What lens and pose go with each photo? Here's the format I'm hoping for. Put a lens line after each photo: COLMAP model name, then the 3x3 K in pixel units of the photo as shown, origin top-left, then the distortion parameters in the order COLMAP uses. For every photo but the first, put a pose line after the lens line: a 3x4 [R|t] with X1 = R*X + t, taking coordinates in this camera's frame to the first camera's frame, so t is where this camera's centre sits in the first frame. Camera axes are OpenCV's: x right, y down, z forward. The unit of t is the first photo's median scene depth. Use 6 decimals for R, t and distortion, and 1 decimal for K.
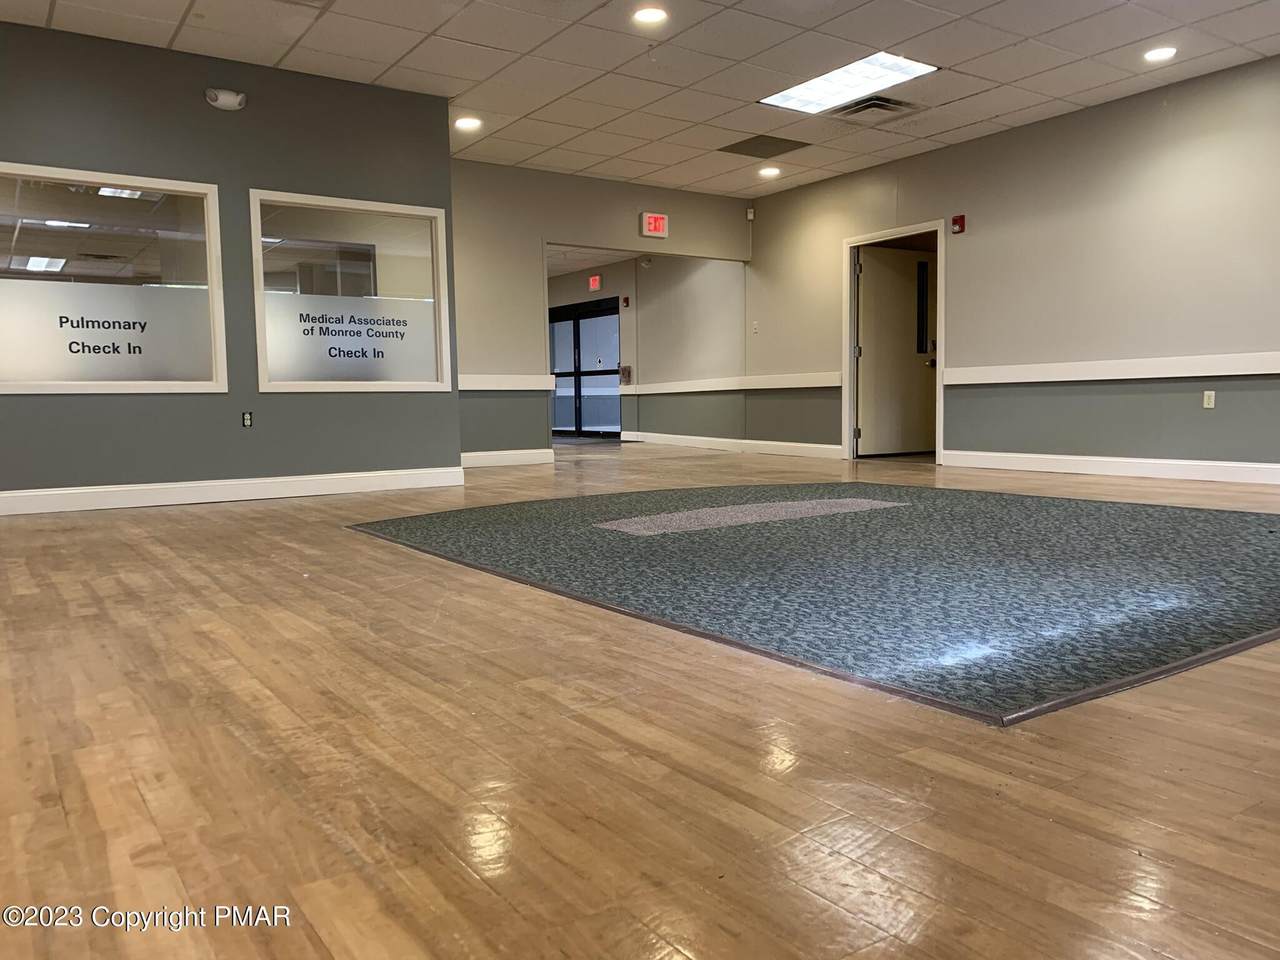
lens RADIAL K [[977.0, 0, 641.1], [0, 977.0, 471.4], [0, 0, 1]] dist [0.057383, -0.066108]
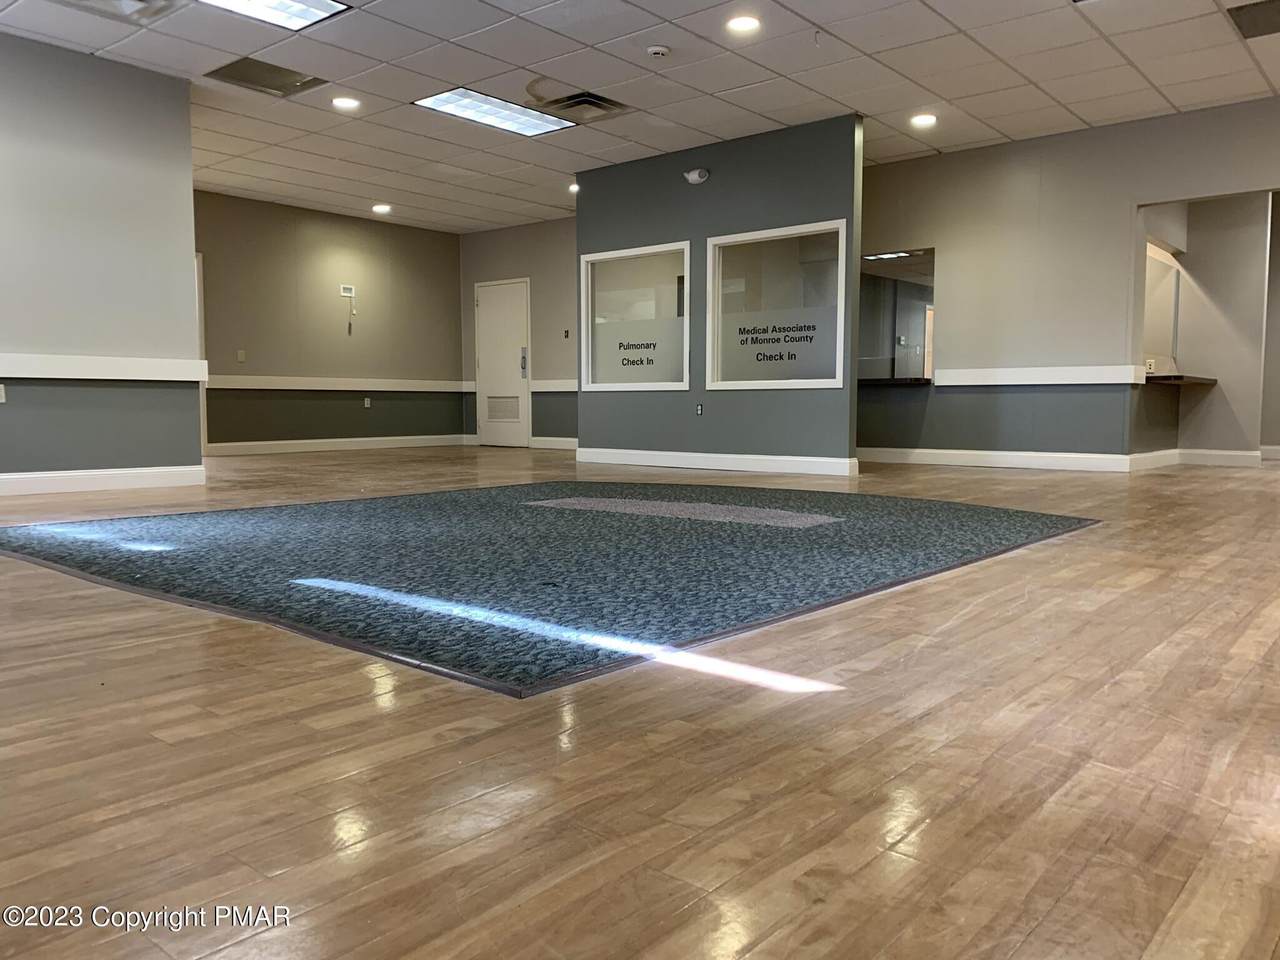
lens RADIAL K [[977.0, 0, 660.7], [0, 977.0, 484.6], [0, 0, 1]] dist [0.057383, -0.066108]
pose [[0.291750, 0.091034, -0.952153, 0.826027], [-0.070828, 0.994784, 0.073408, -0.043141], [0.953868, 0.046022, 0.296676, 0.520242]]
